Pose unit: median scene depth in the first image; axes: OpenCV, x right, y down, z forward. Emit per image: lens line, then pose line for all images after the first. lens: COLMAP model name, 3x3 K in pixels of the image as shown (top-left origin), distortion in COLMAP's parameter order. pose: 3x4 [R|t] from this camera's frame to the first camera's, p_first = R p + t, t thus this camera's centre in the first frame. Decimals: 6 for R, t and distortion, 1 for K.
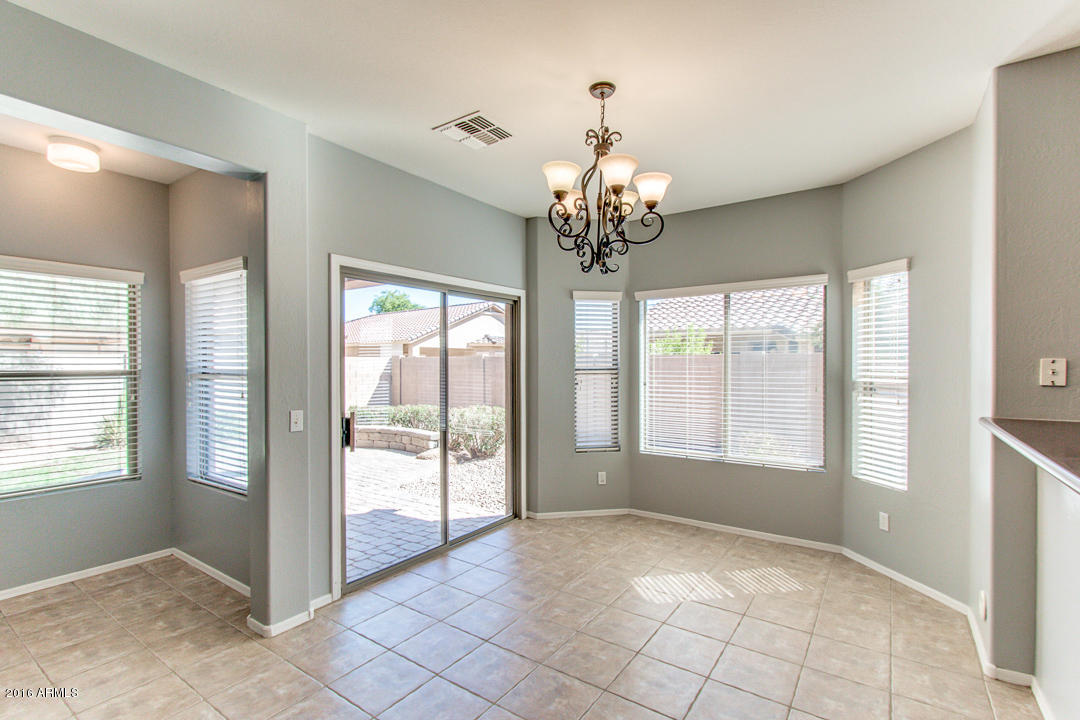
lens RADIAL K [[509.7, 0, 530.9], [0, 509.7, 367.1], [0, 0, 1]] dist [0.007885, -0.004679]
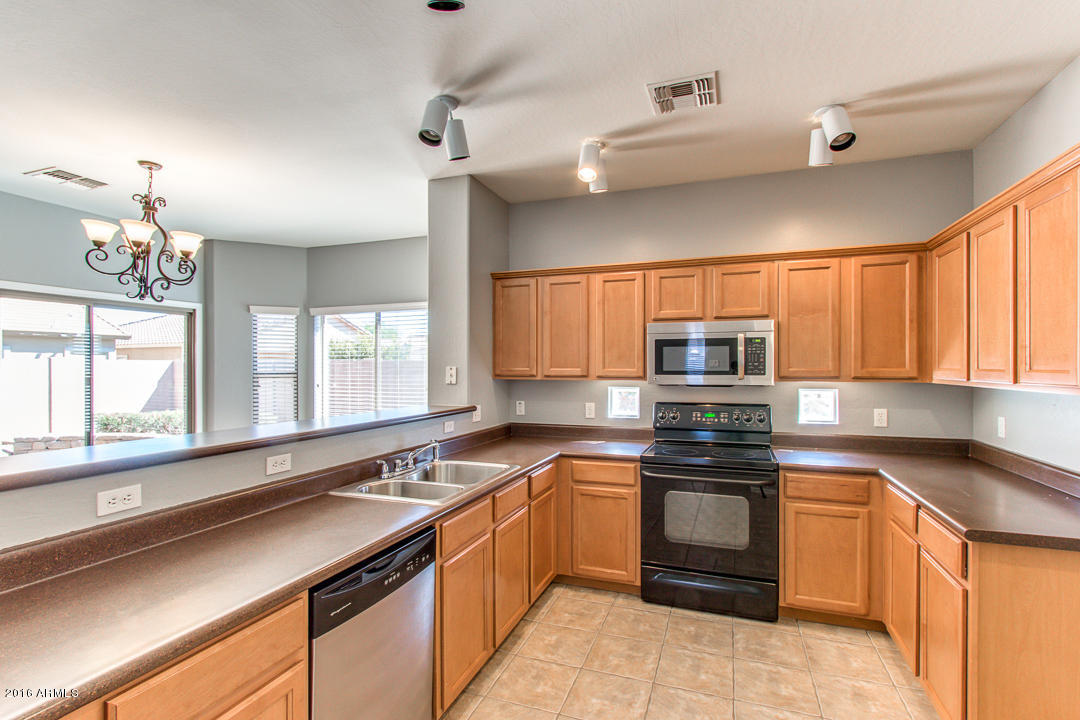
lens RADIAL K [[509.7, 0, 528.0], [0, 509.7, 369.6], [0, 0, 1]] dist [0.007885, -0.004679]
pose [[0.964391, 0.000970, 0.264480, 0.383832], [-0.000479, 0.999998, -0.001920, -0.002473], [-0.264482, 0.001725, 0.964389, -0.285938]]
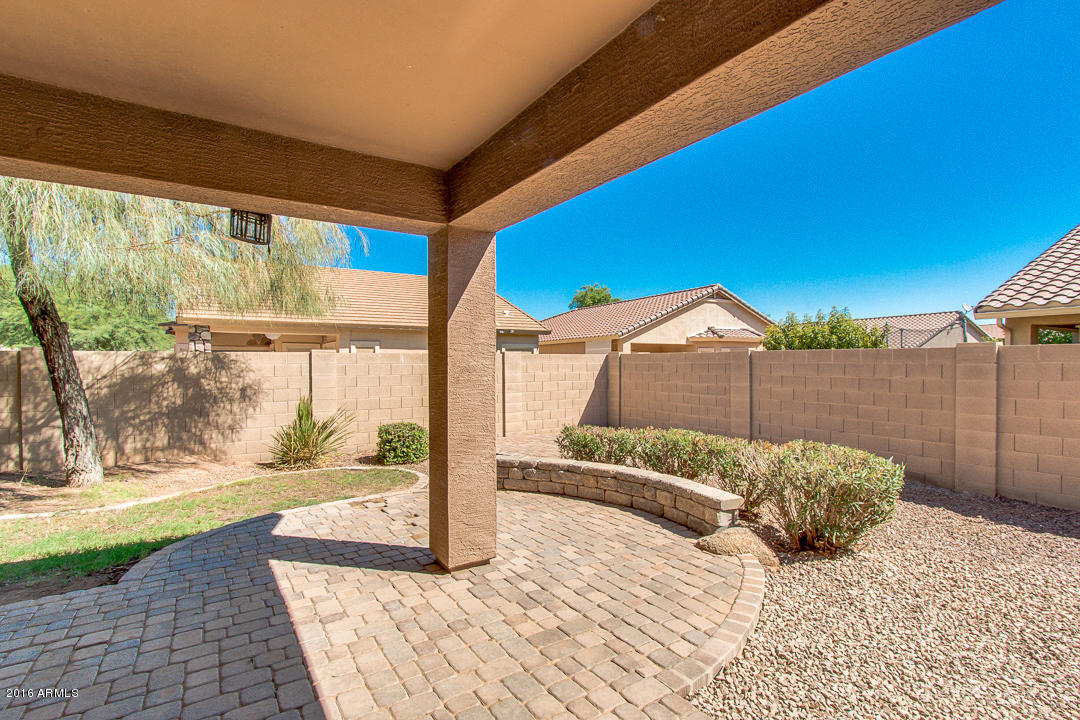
lens RADIAL K [[509.7, 0, 532.8], [0, 509.7, 364.8], [0, 0, 1]] dist [0.007885, -0.004679]
pose [[0.933200, -0.000418, -0.359357, -0.331110], [-0.000791, 0.999995, -0.003217, -0.003384], [0.359357, 0.003286, 0.933195, 0.788478]]
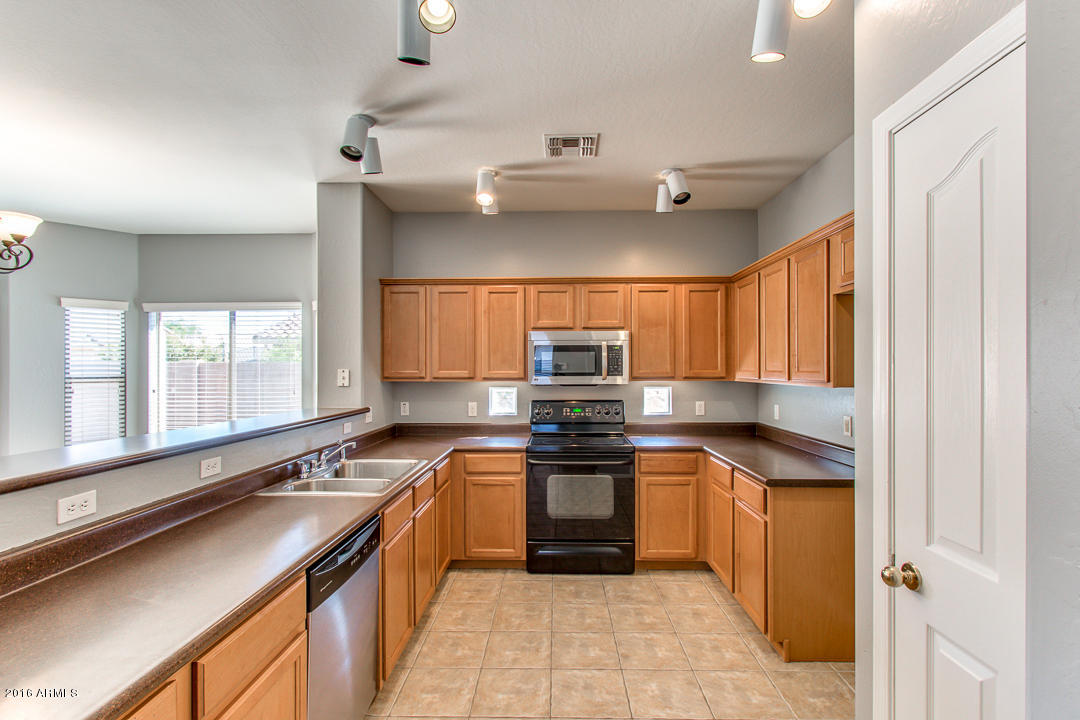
lens RADIAL K [[509.7, 0, 531.7], [0, 509.7, 370.6], [0, 0, 1]] dist [0.007885, -0.004679]
pose [[0.828595, -0.000106, 0.559848, 0.281055], [0.003279, 0.999984, -0.004663, -0.001961], [-0.559839, 0.005700, 0.828582, -0.321921]]
